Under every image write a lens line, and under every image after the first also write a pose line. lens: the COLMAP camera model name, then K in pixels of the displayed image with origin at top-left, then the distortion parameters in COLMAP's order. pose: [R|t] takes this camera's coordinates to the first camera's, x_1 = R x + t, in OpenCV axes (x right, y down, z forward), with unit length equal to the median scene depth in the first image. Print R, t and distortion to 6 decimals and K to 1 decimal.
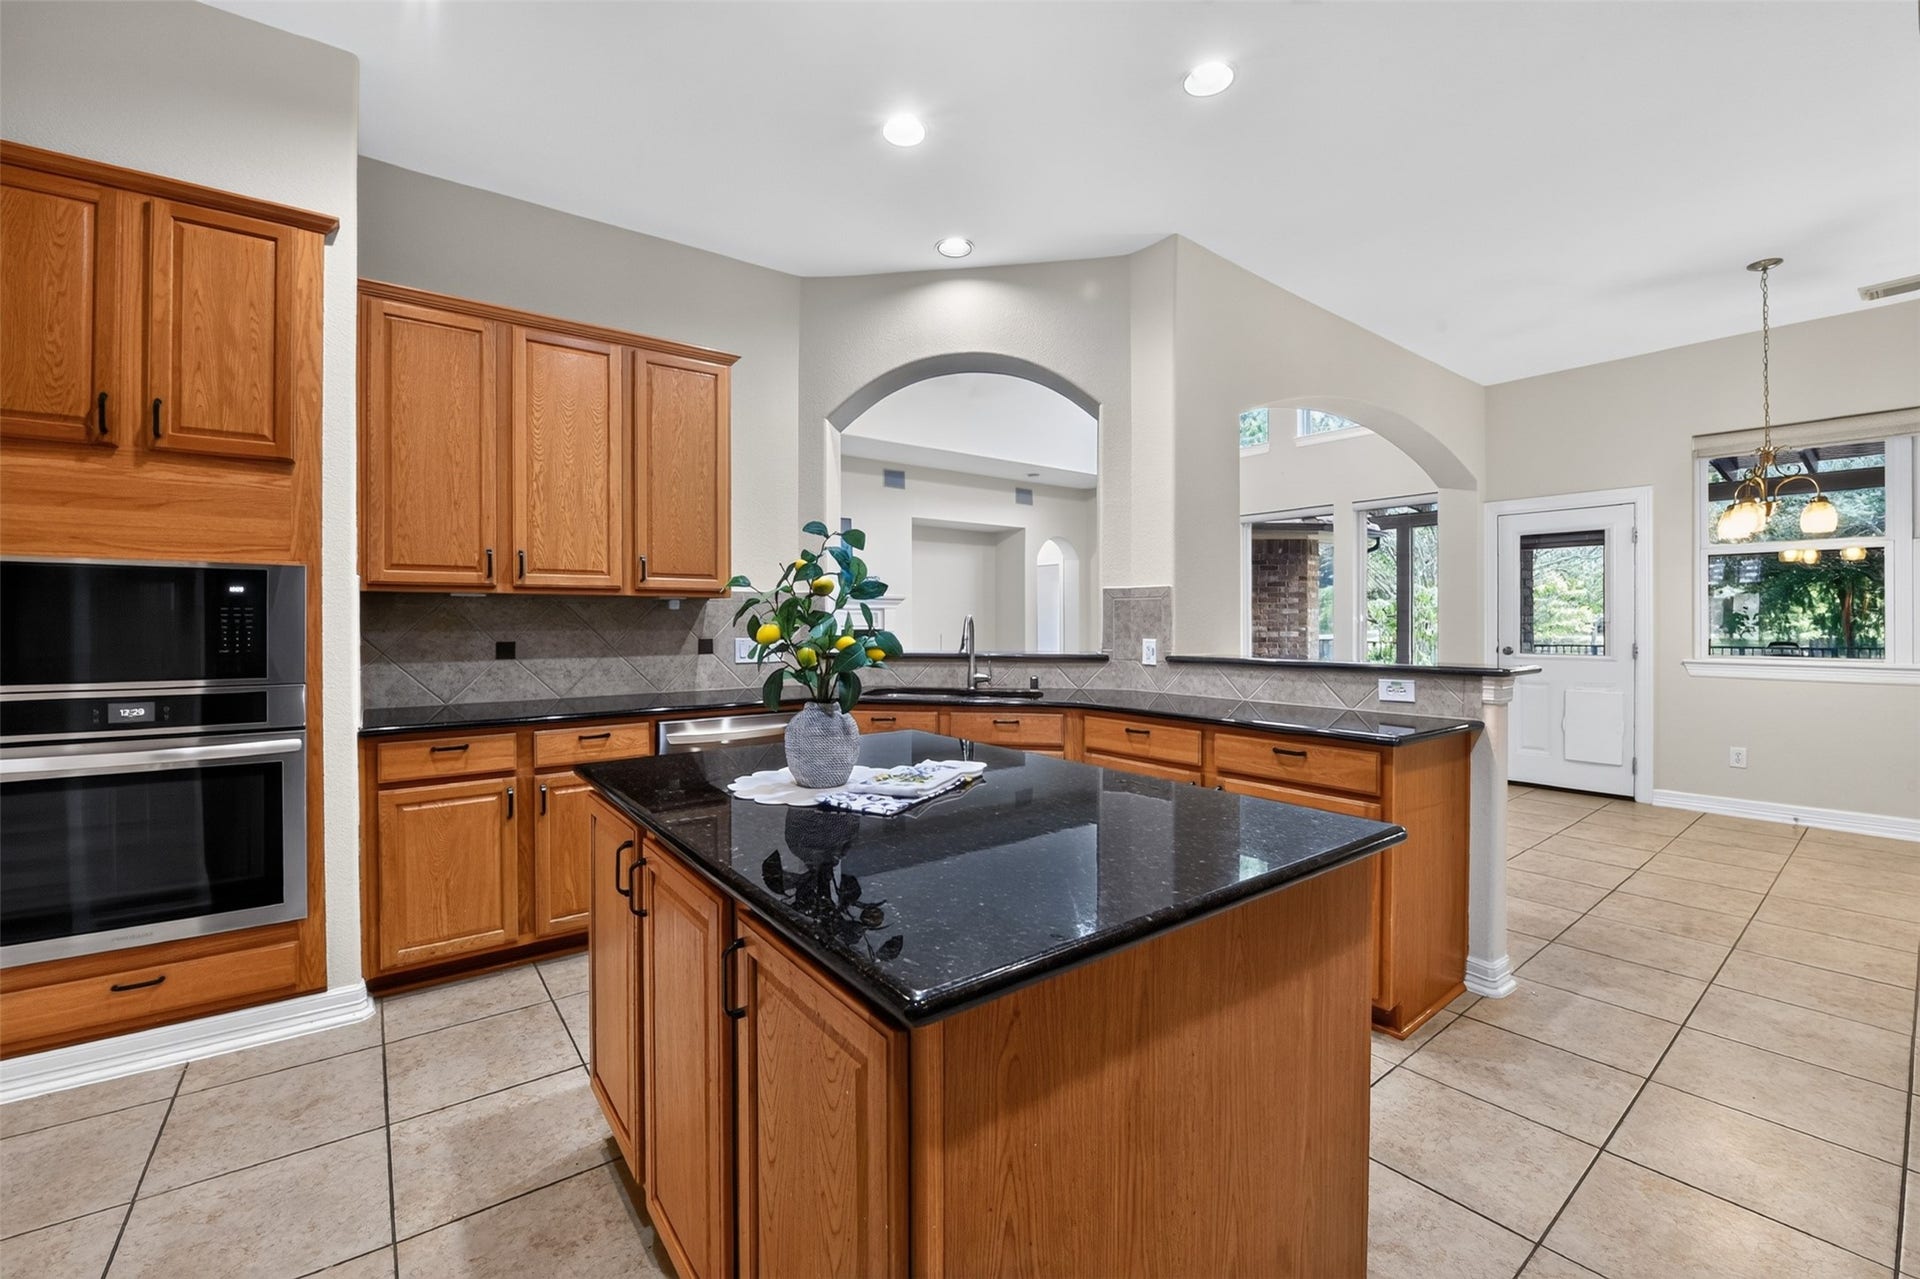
lens RADIAL K [[798.1, 0, 957.3], [0, 798.1, 624.2], [0, 0, 1]] dist [0.000690, 0.000108]
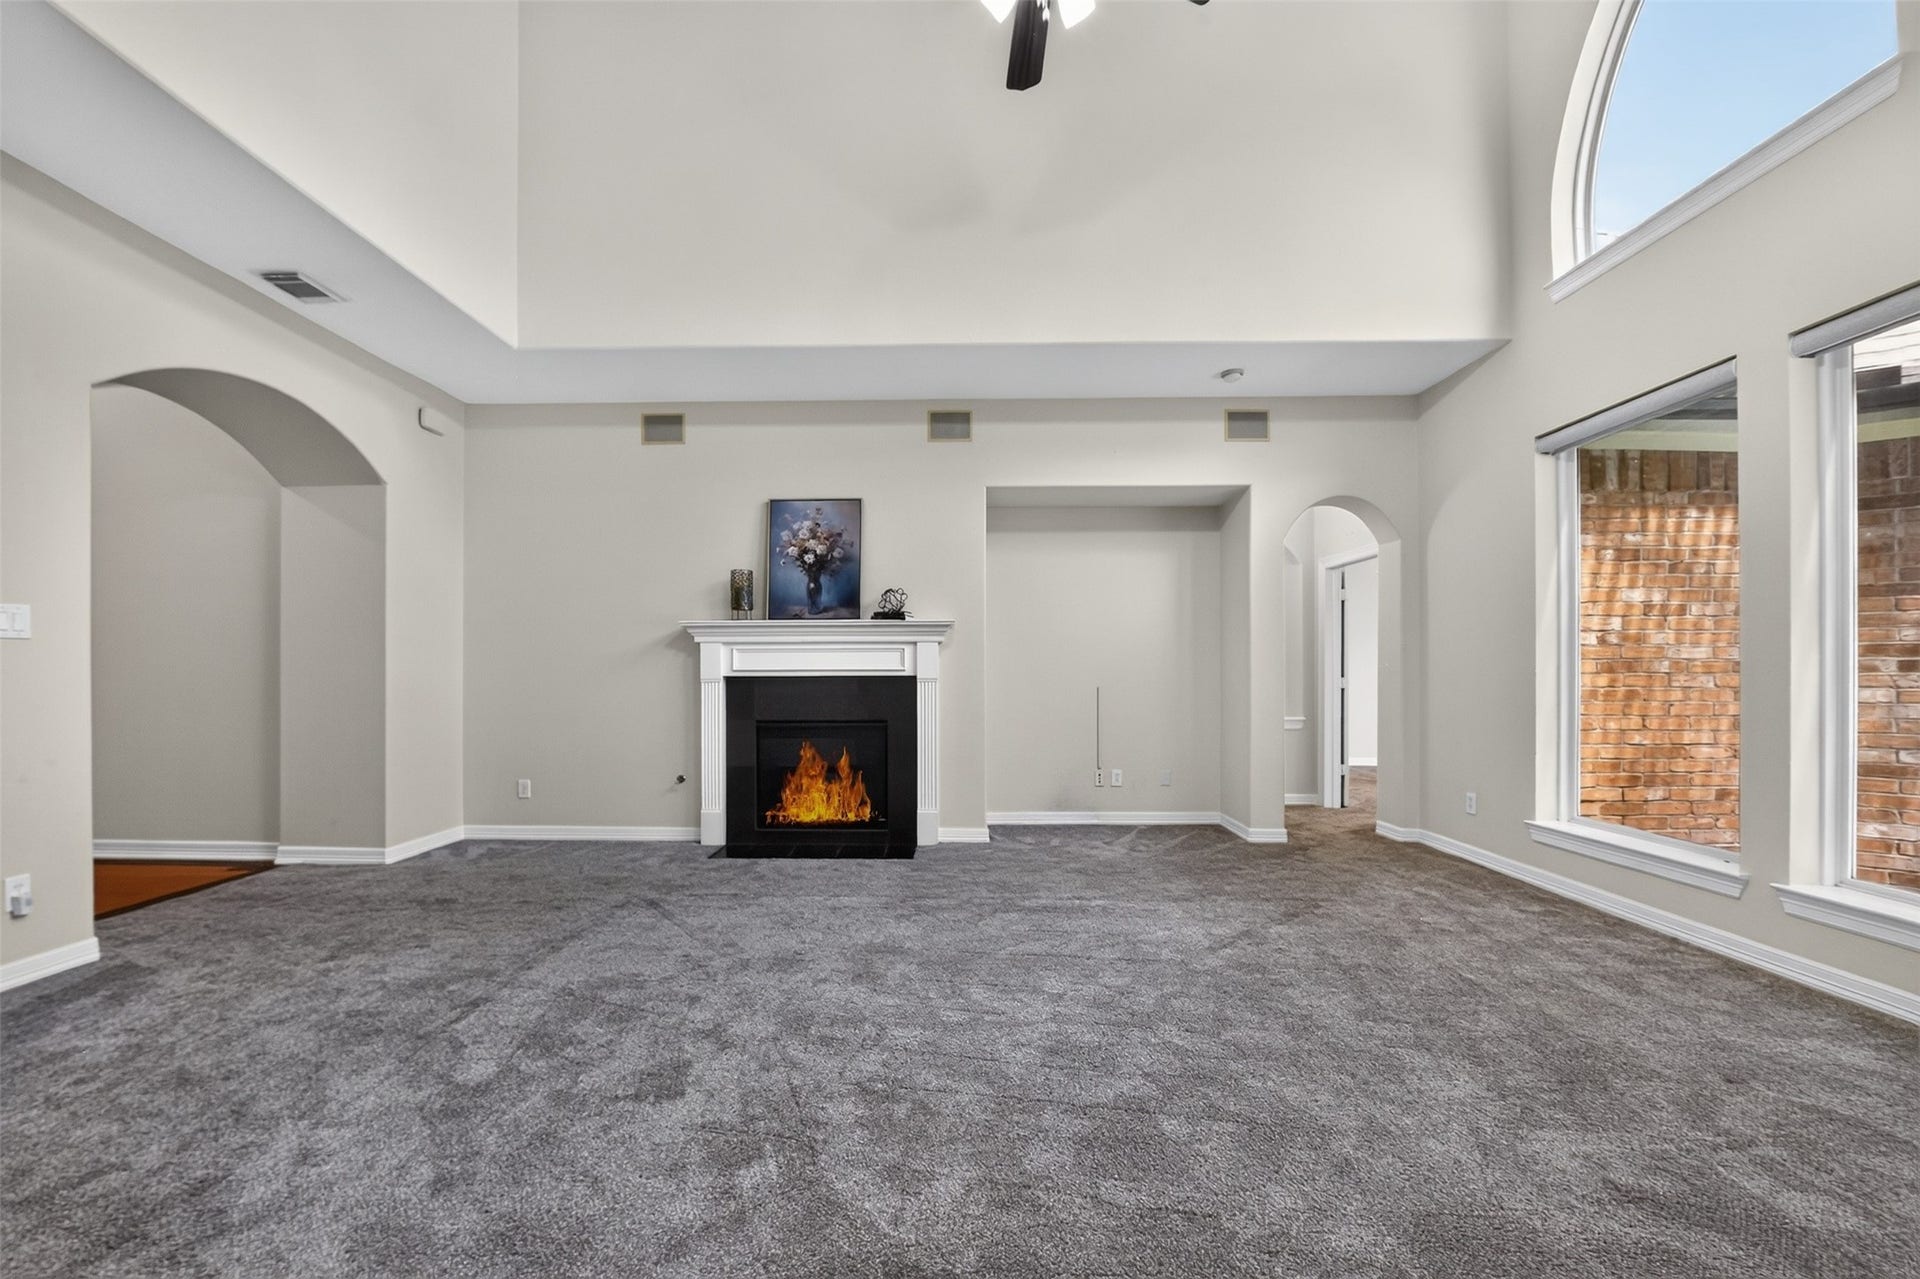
lens RADIAL K [[772.9, 0, 936.2], [0, 772.9, 675.2], [0, 0, 1]] dist [-0.001594, -0.000137]
pose [[0.778336, -0.001661, -0.627845, 0.243798], [-0.002199, 0.999983, -0.005371, 0.006581], [0.627844, 0.005561, 0.778320, 0.483503]]
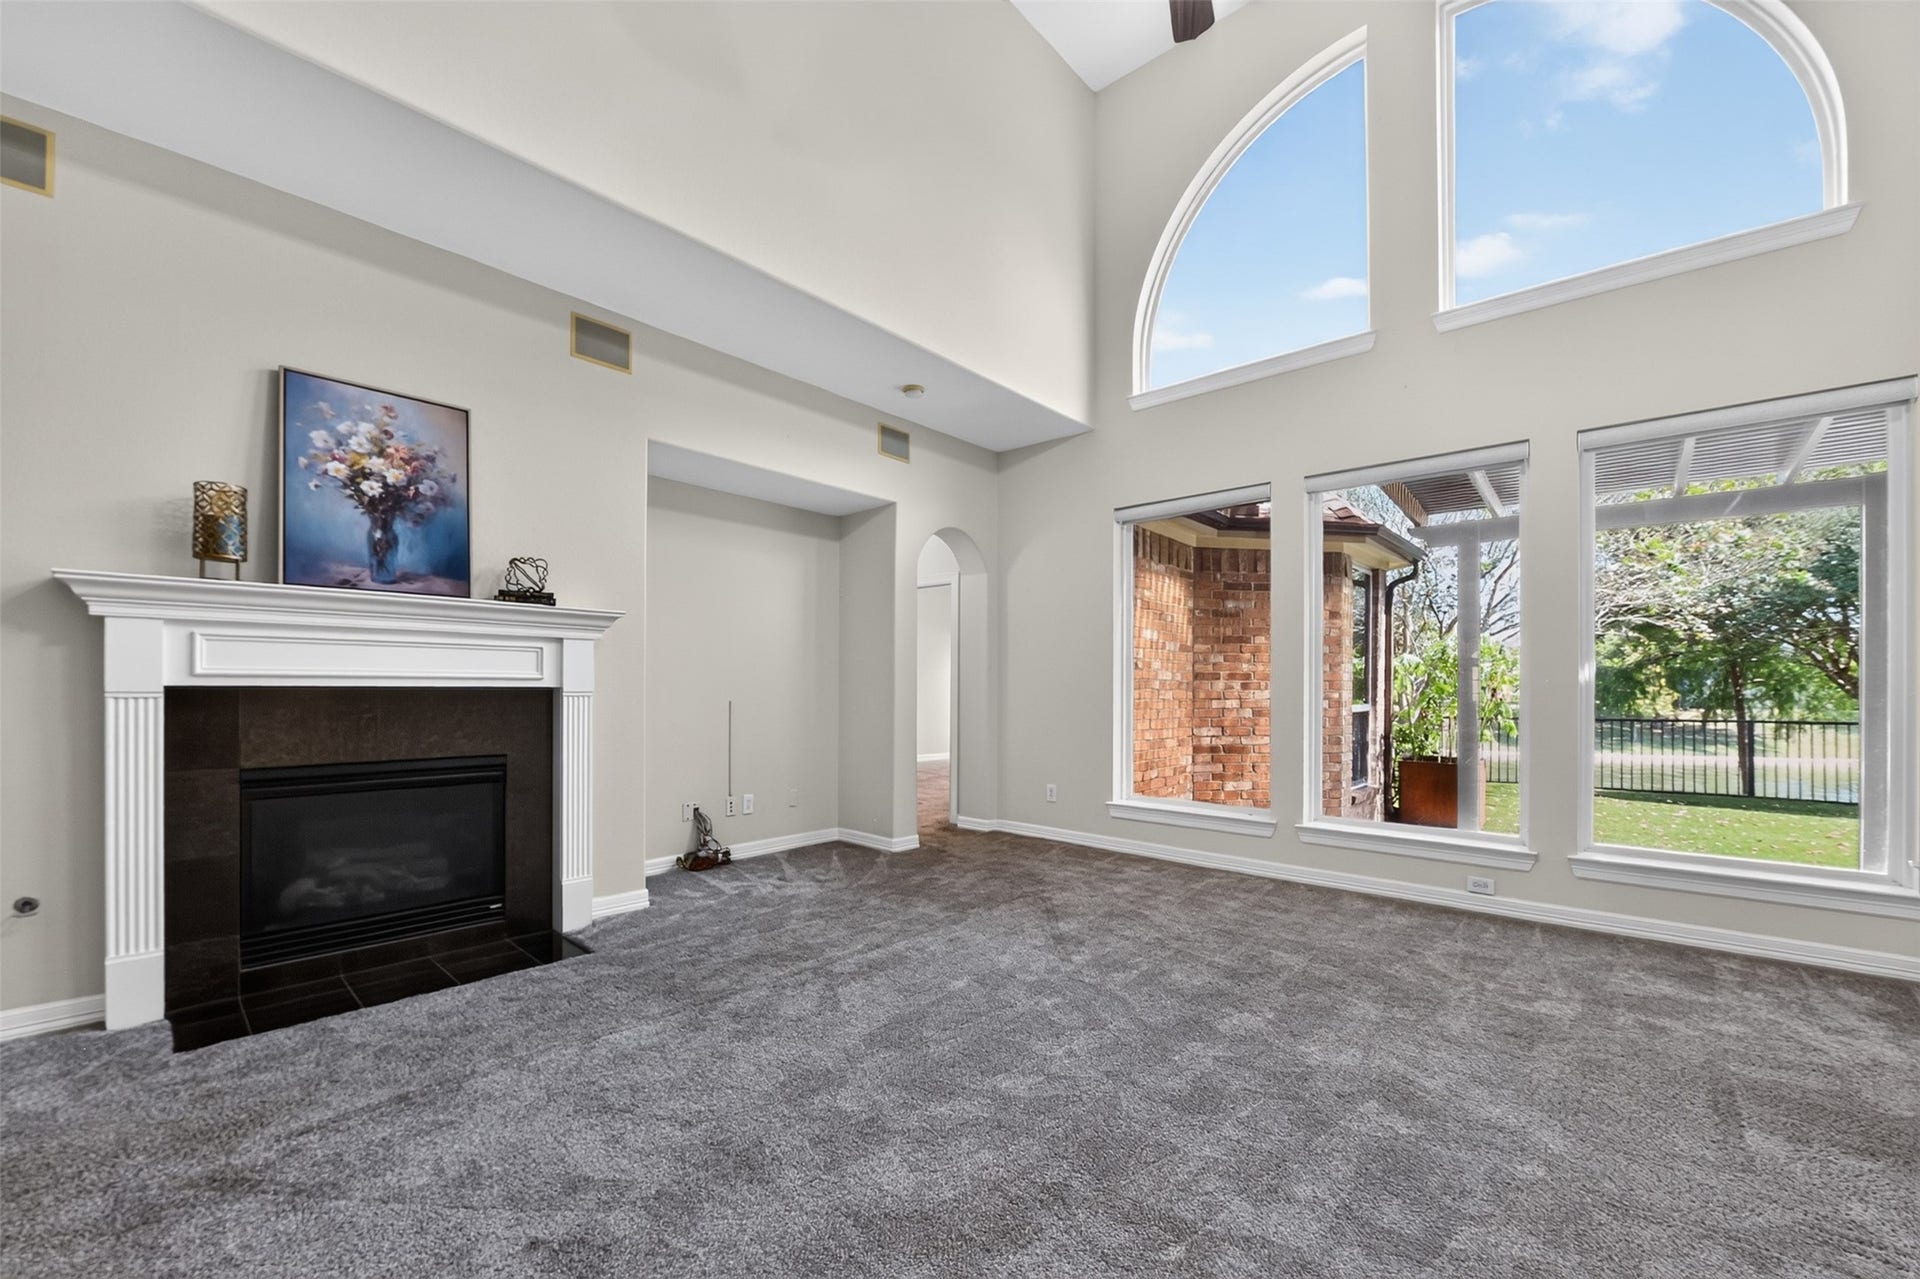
lens RADIAL K [[766.9, 0, 946.1], [0, 766.9, 691.2], [0, 0, 1]] dist [-0.011075, -0.000284]
pose [[0.984839, 0.005038, 0.173398, 0.030455], [-0.004716, 0.999986, -0.002268, 0.005943], [-0.173407, 0.001415, 0.984849, 0.496428]]
